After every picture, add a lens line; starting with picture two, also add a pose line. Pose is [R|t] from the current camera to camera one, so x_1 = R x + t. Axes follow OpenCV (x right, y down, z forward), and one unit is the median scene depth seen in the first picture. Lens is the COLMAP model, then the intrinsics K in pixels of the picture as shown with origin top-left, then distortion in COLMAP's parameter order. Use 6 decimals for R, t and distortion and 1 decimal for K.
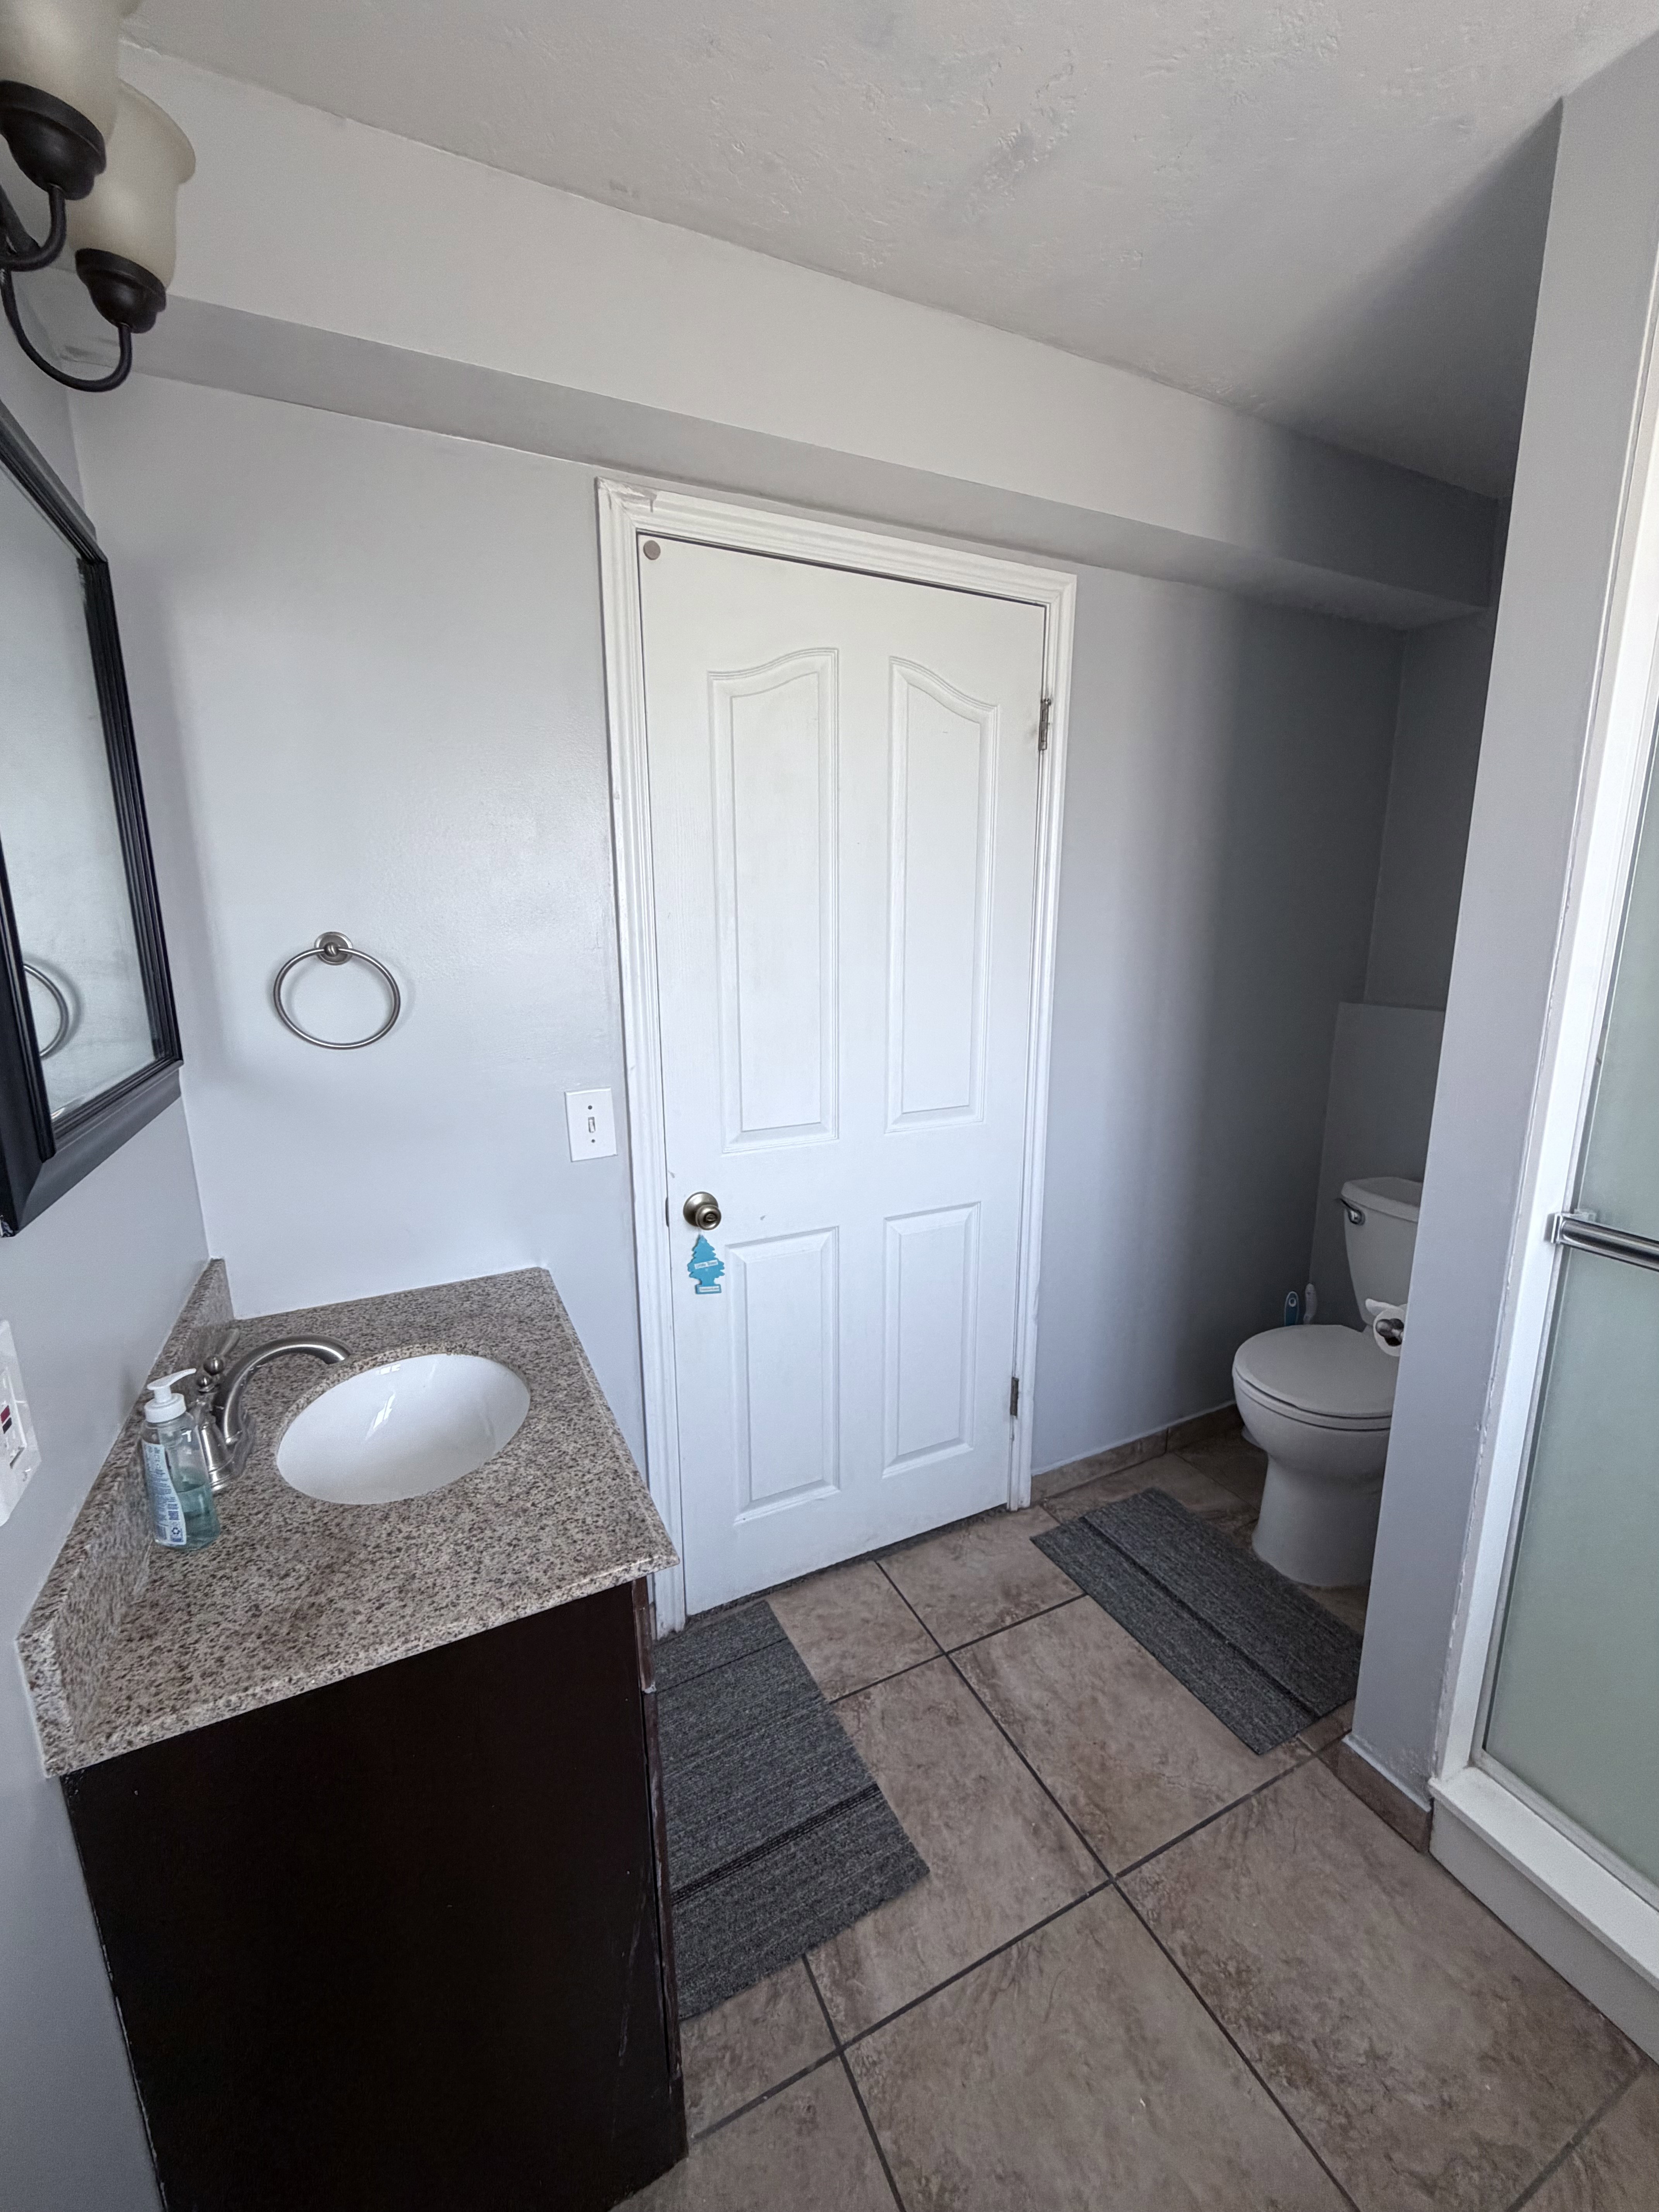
lens RADIAL K [[872.3, 0, 829.7], [0, 872.3, 1091.1], [0, 0, 1]] dist [-0.004946, 0.000956]
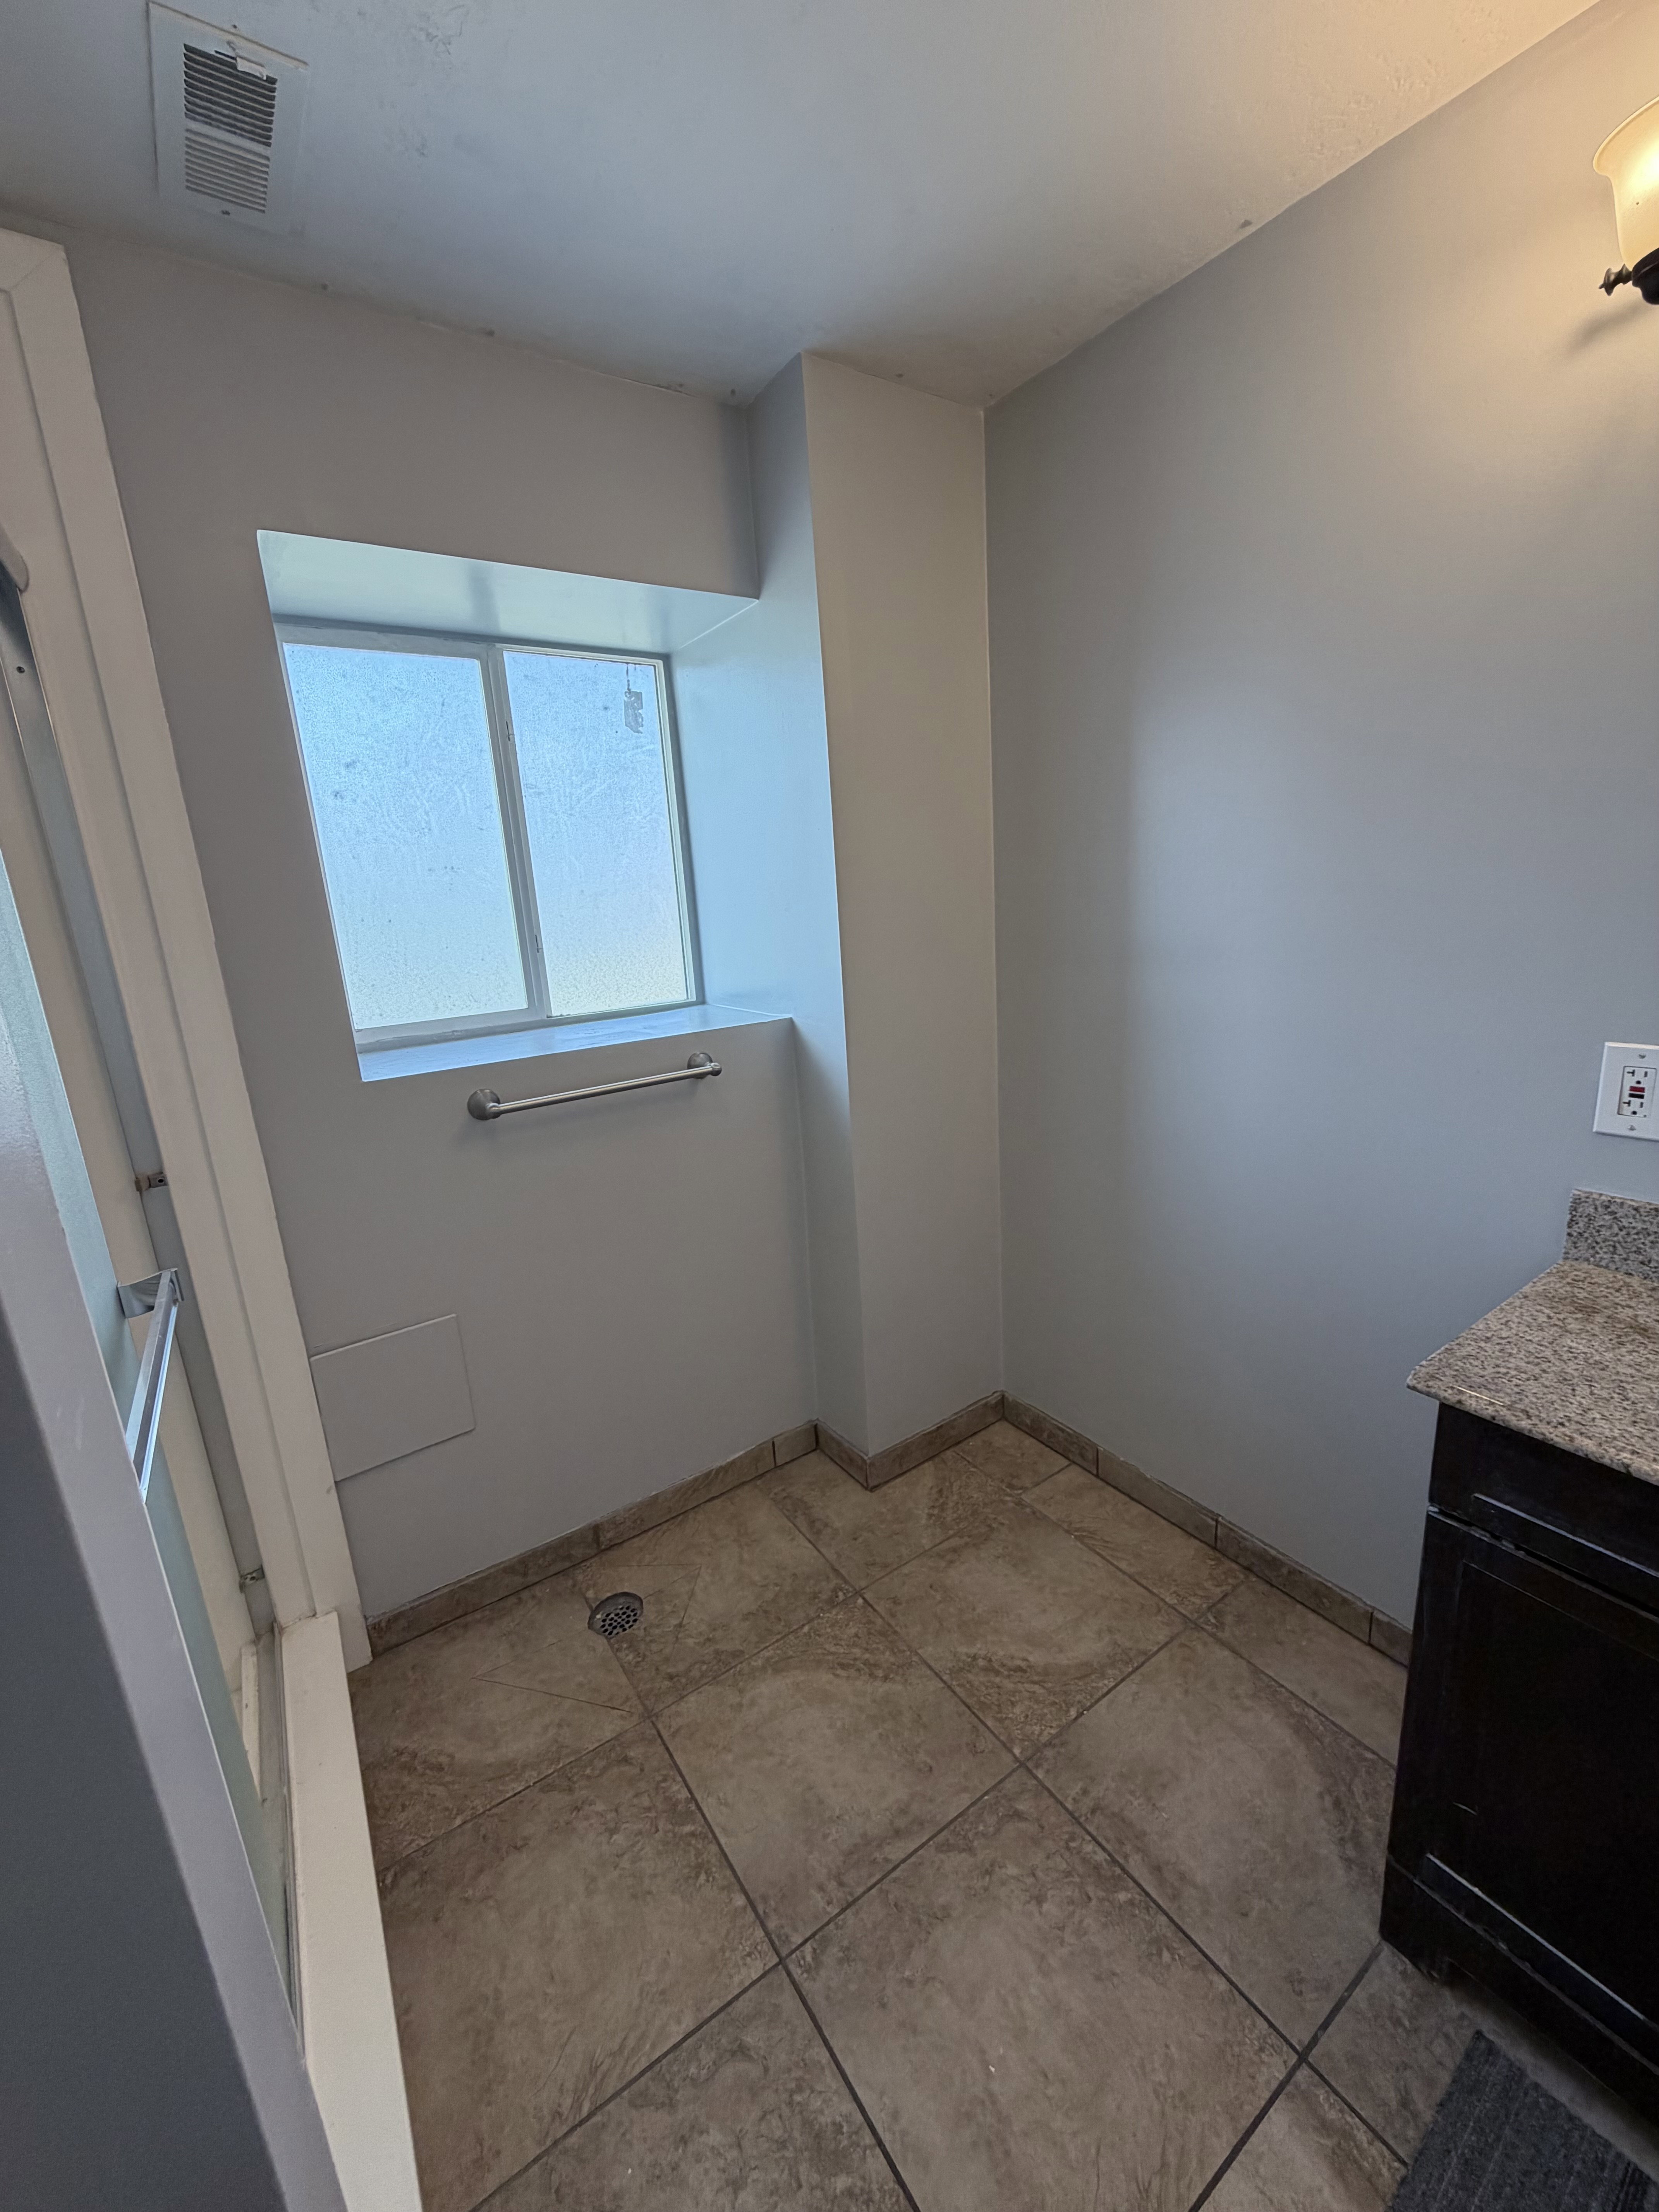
lens RADIAL K [[872.3, 0, 830.4], [0, 872.3, 1100.8], [0, 0, 1]] dist [-0.004946, 0.000956]
pose [[-0.986656, 0.106936, -0.122781, 0.517994], [0.045922, 0.906239, 0.420263, -0.246003], [0.156211, 0.409017, -0.899057, 1.338610]]
